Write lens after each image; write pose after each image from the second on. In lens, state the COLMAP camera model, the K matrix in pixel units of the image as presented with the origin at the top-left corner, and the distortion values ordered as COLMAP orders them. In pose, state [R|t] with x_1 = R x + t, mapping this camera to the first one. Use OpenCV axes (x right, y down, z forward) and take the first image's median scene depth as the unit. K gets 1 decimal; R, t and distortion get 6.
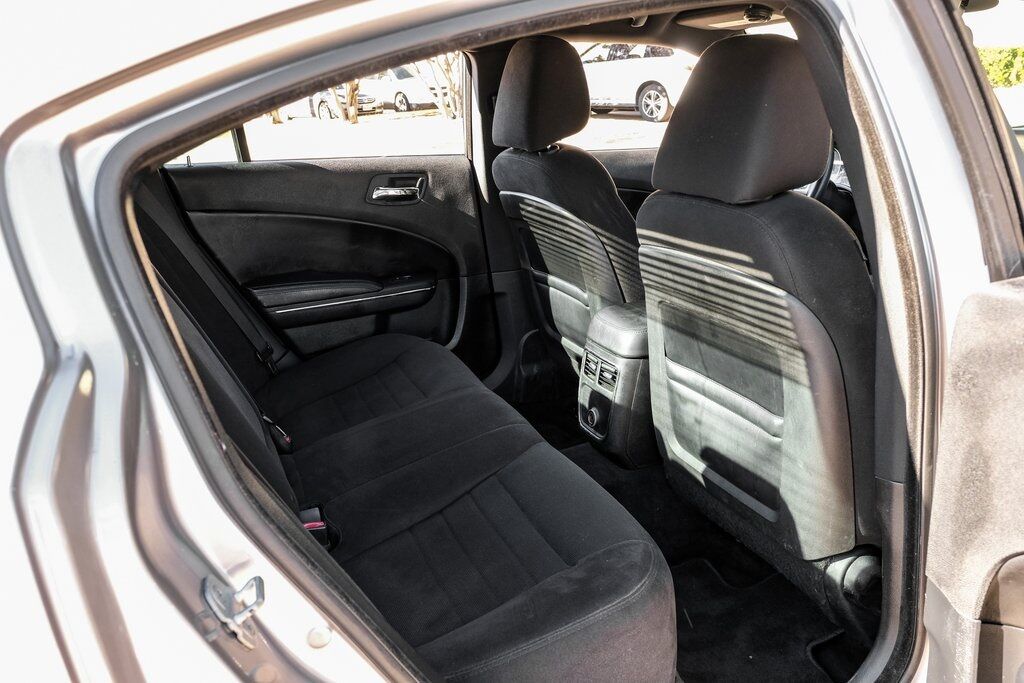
lens RADIAL K [[874.4, 0, 515.5], [0, 874.4, 351.7], [0, 0, 1]] dist [0.024322, 0.004461]
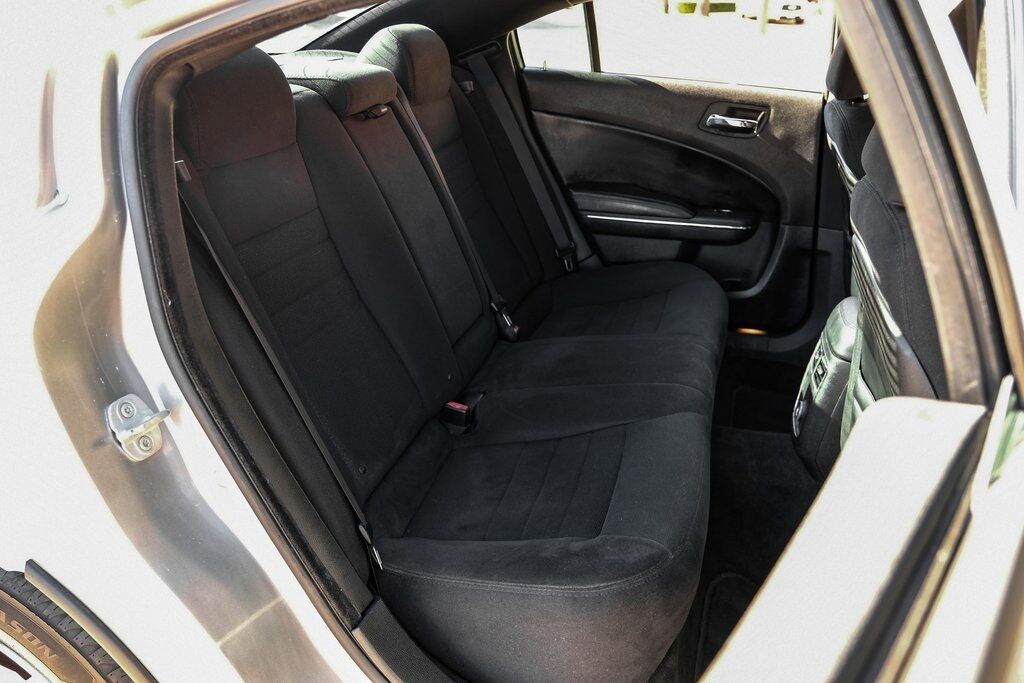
lens RADIAL K [[819.6, 0, 509.6], [0, 819.6, 336.2], [0, 0, 1]] dist [-0.003824, -0.016356]
pose [[0.772260, 0.304039, -0.557831, 0.260613], [-0.243151, 0.952644, 0.182610, -0.066286], [0.586935, -0.005385, 0.809616, 0.130519]]
